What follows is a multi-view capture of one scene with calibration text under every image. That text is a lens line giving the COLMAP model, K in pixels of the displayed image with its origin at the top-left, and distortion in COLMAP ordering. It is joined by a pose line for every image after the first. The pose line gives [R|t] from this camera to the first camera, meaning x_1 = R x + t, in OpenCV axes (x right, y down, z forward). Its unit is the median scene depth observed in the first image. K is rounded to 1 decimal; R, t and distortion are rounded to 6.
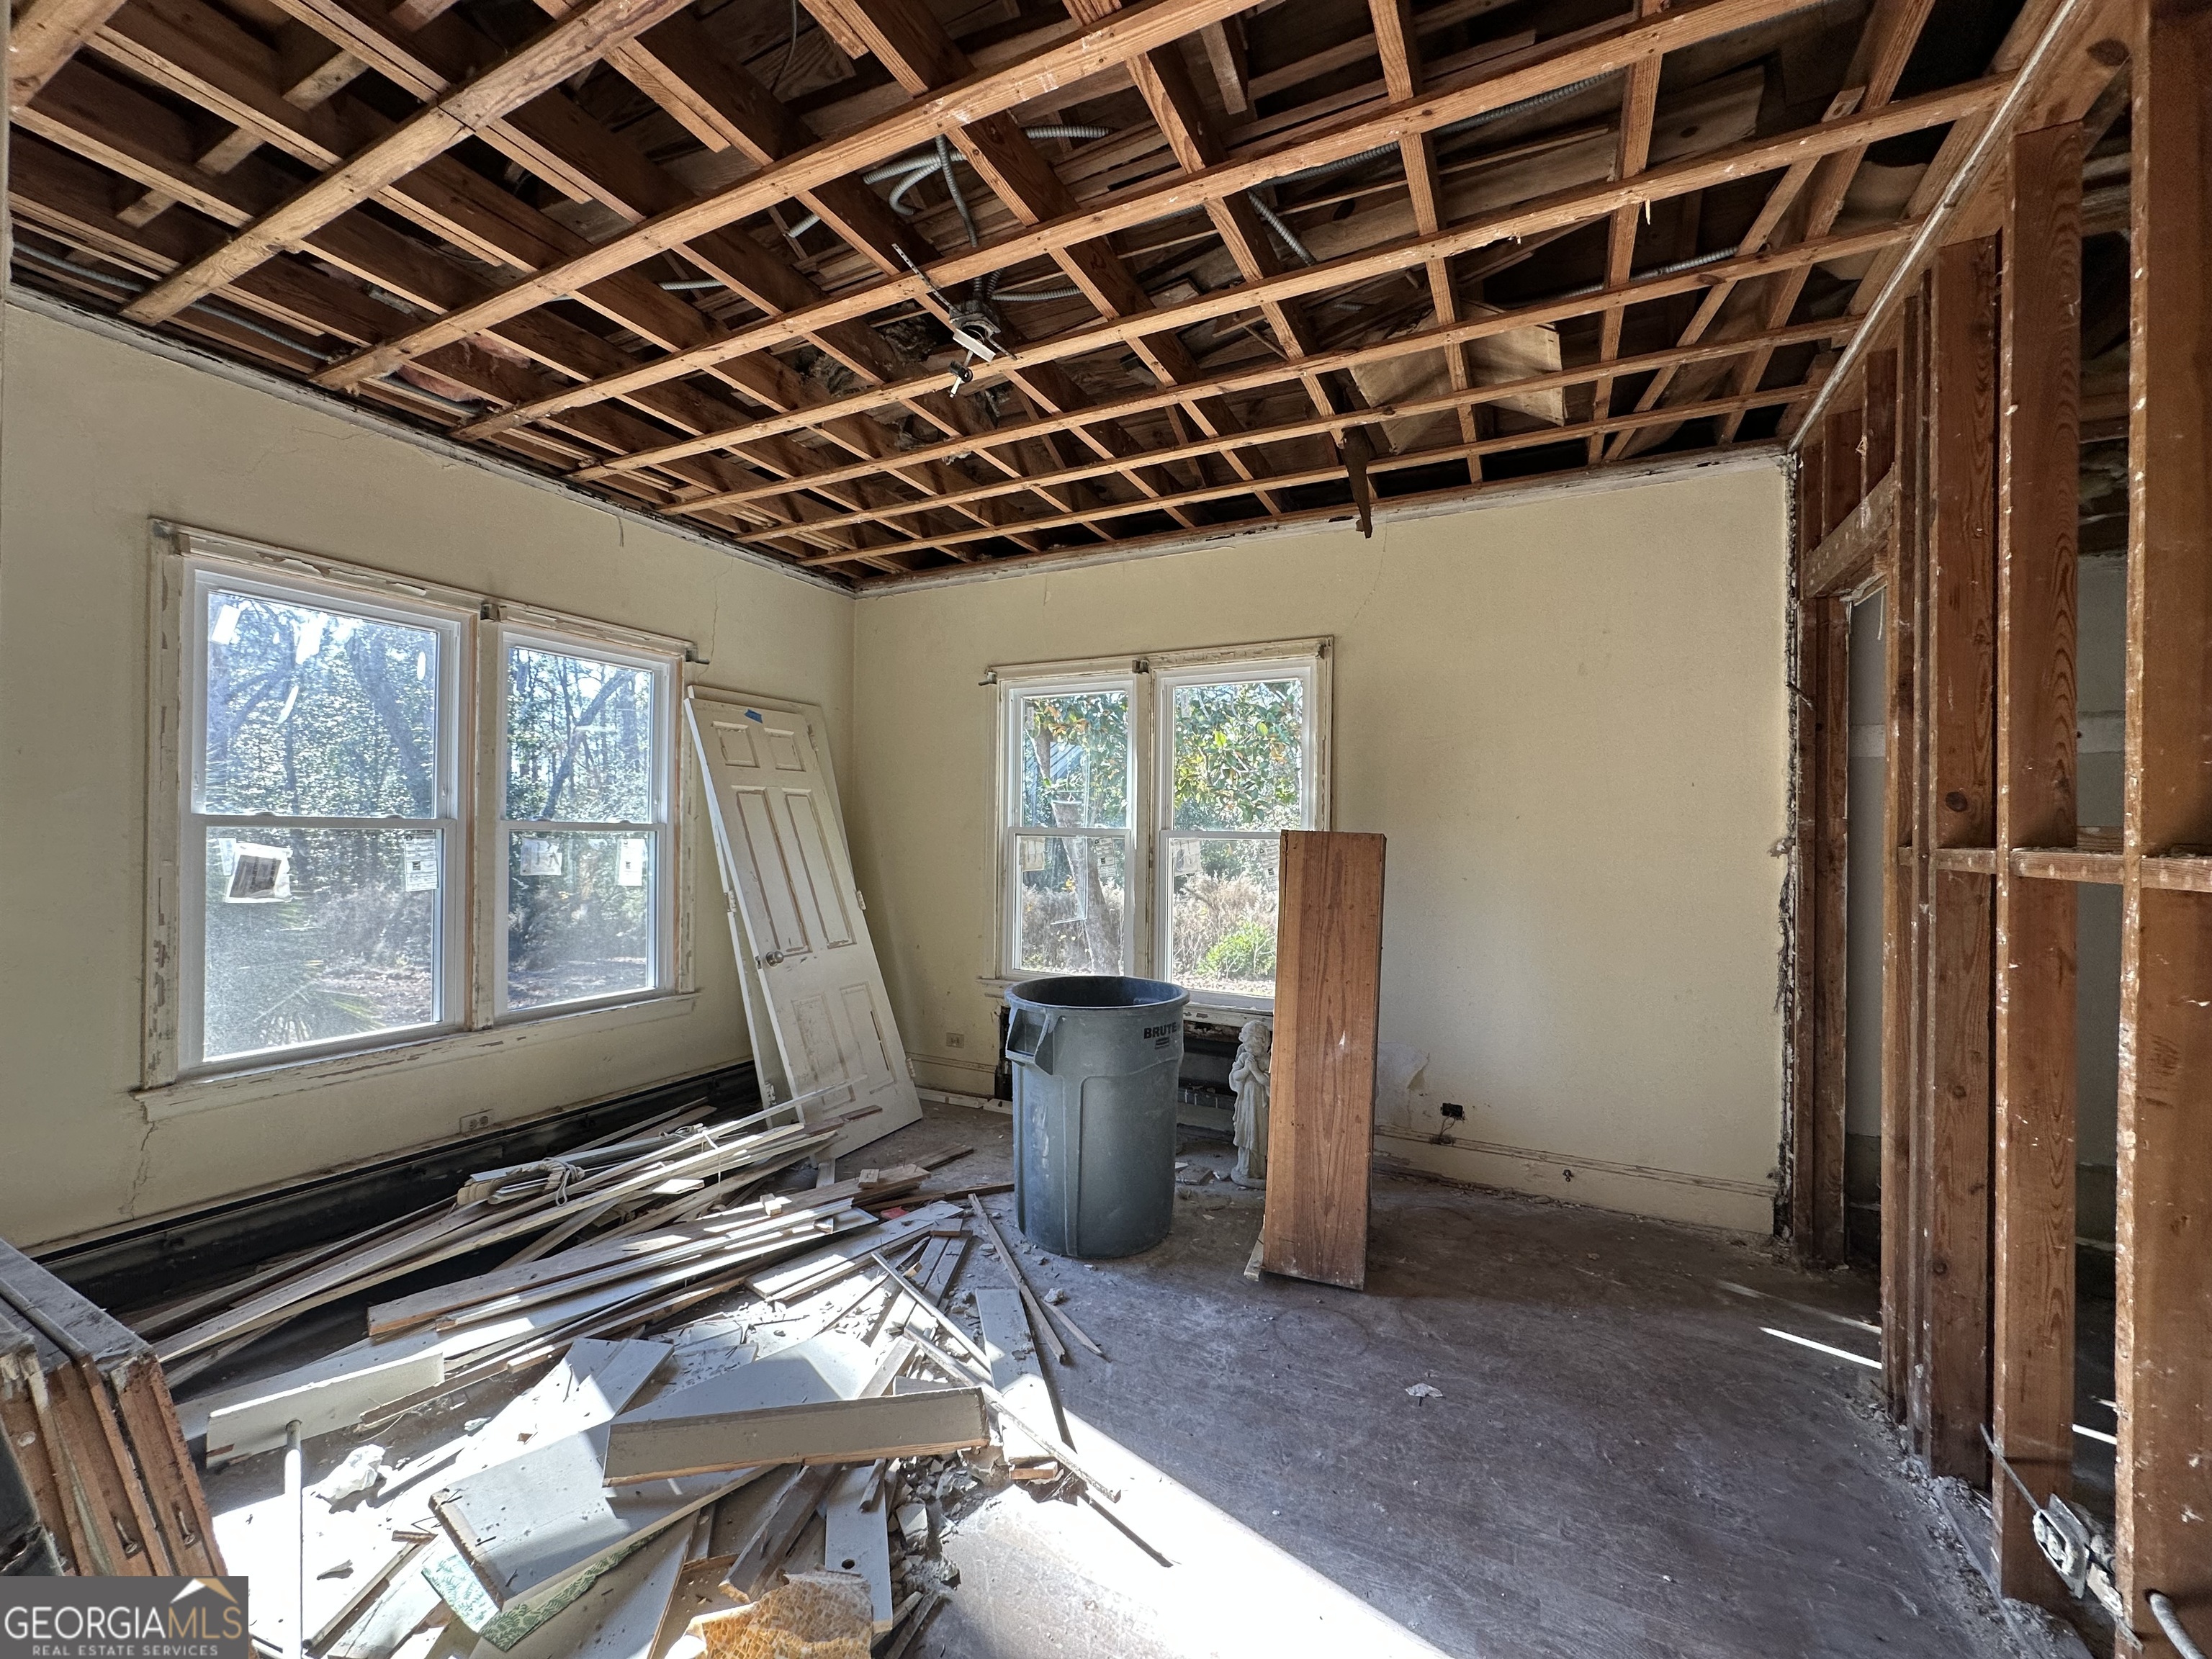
lens RADIAL K [[879.8, 0, 1106.0], [0, 879.8, 829.5], [0, 0, 1]] dist [-0.001880, 0.000323]
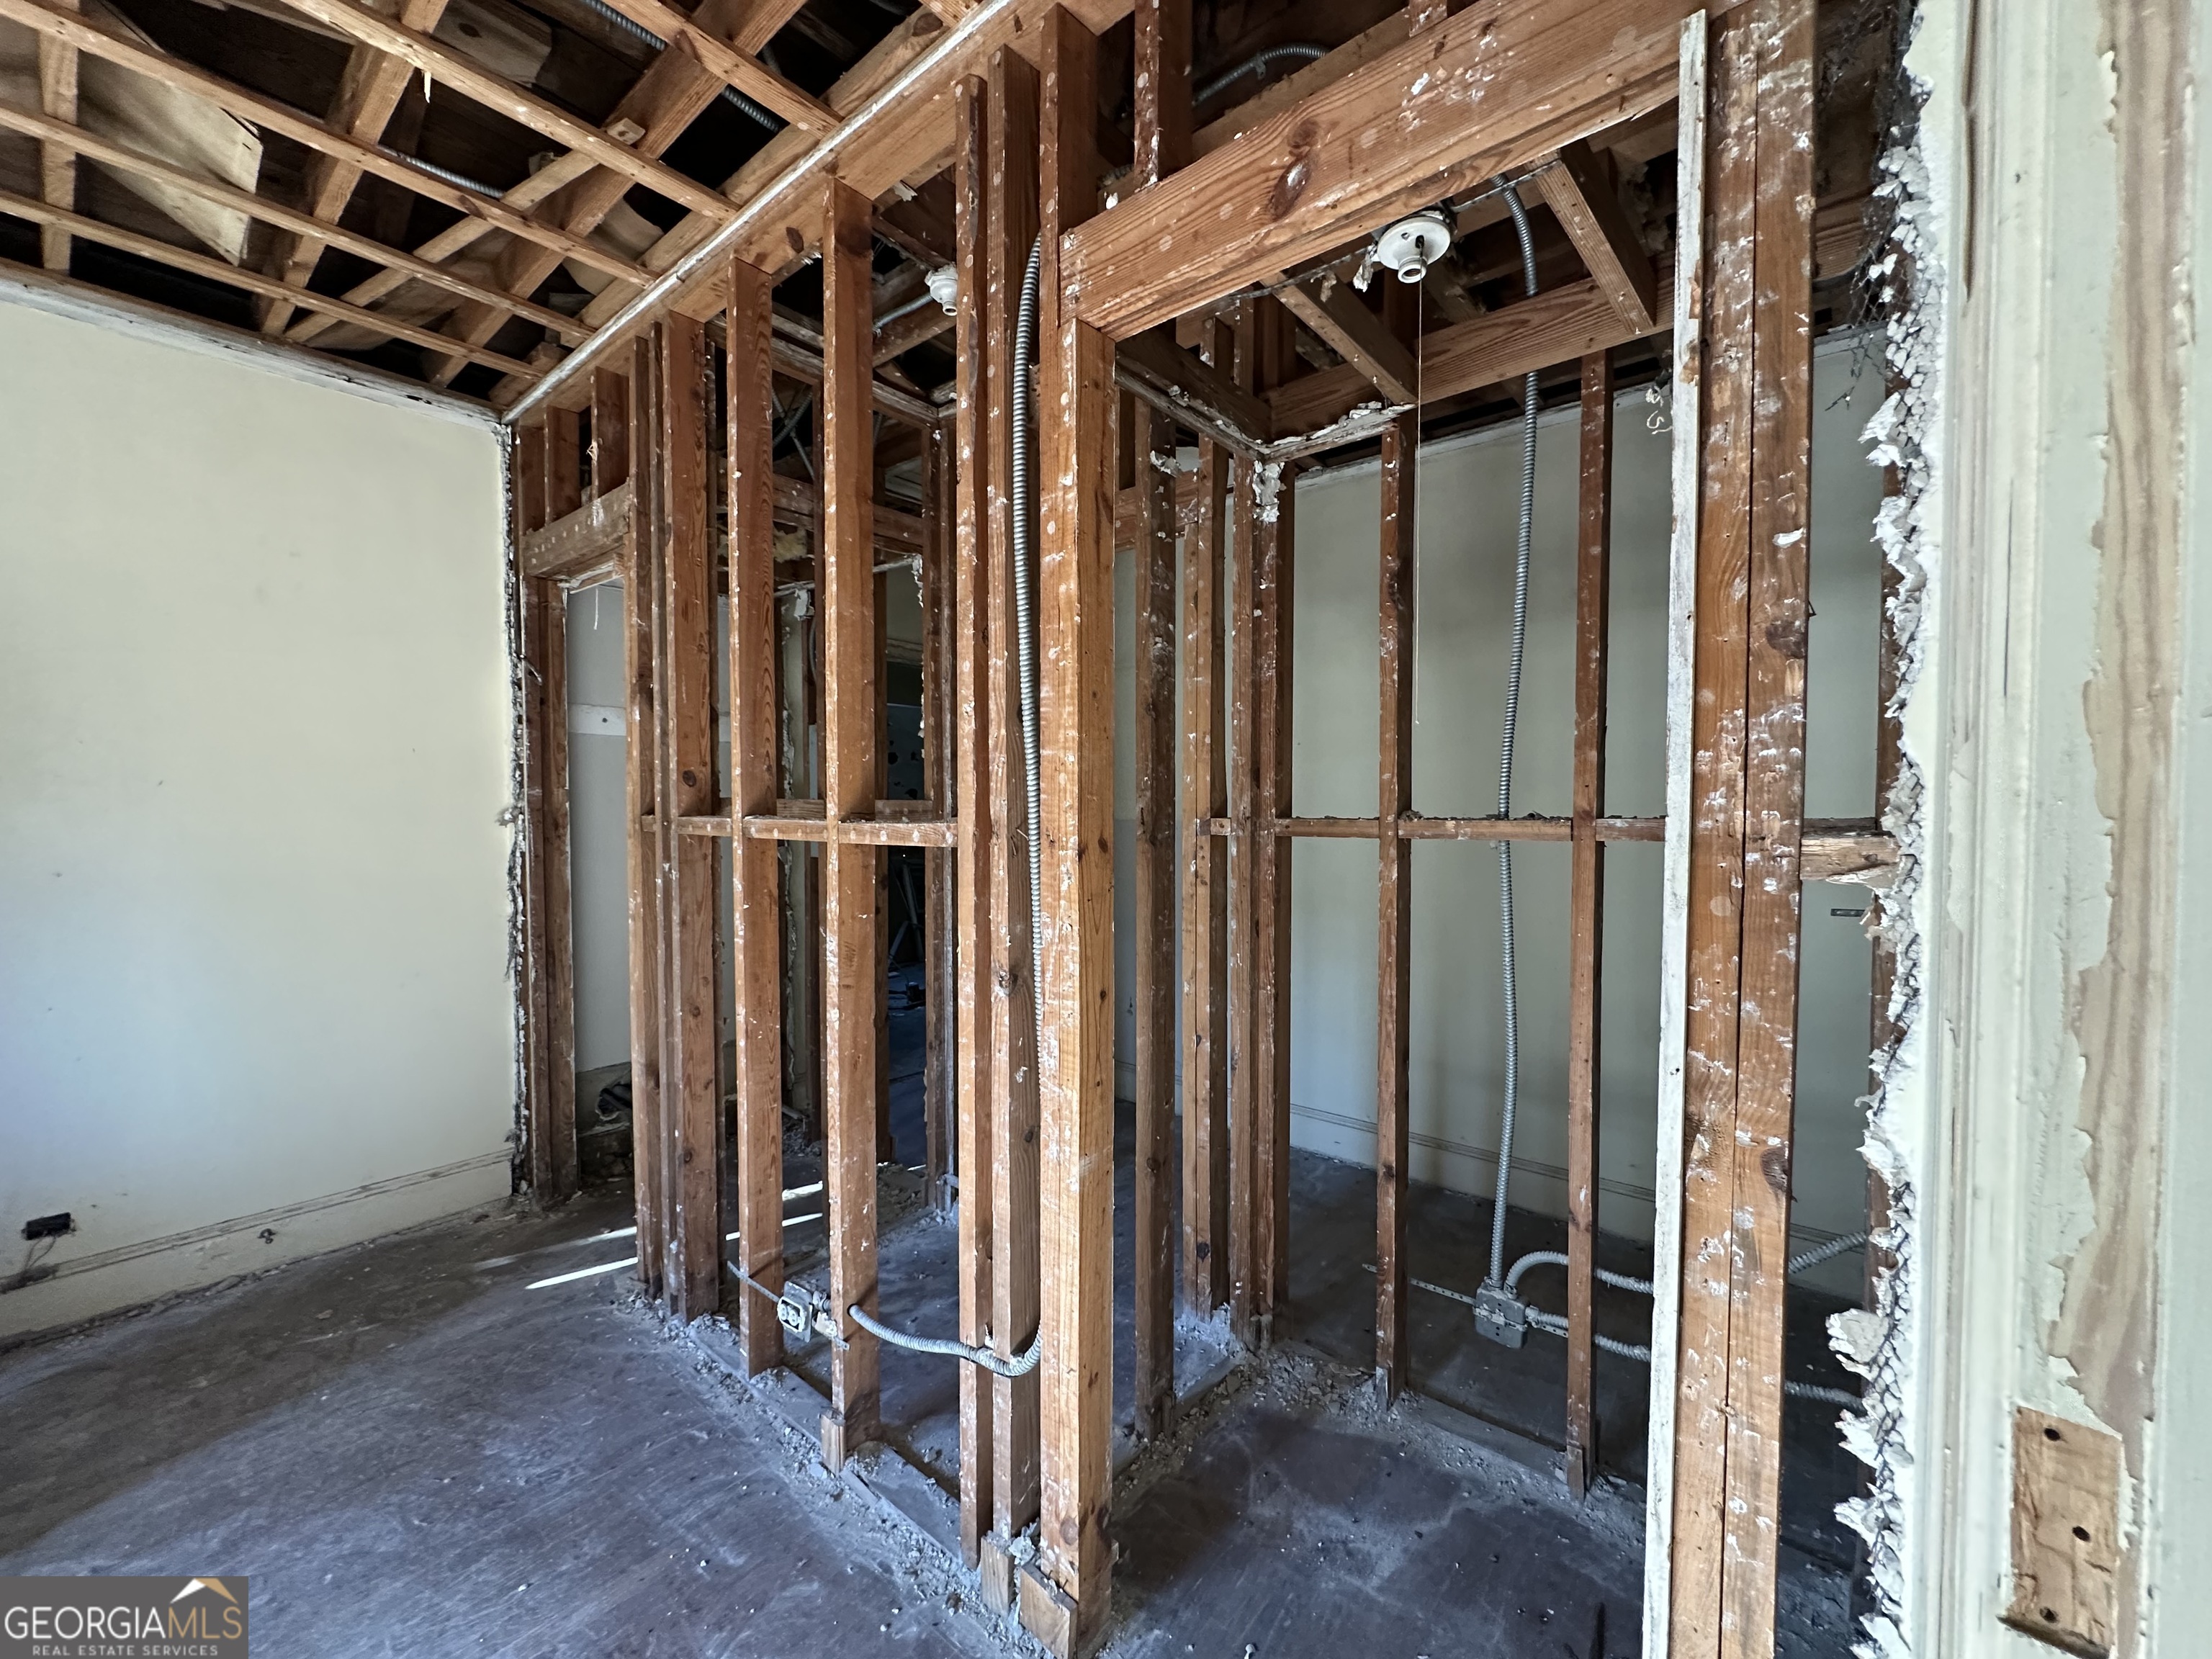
lens RADIAL K [[879.8, 0, 1106.0], [0, 879.8, 829.5], [0, 0, 1]] dist [-0.001880, 0.000323]
pose [[0.229546, -0.039813, 0.972483, -0.086145], [-0.001759, 0.999144, 0.041320, -0.010700], [-0.973296, -0.011195, 0.229280, 0.131882]]
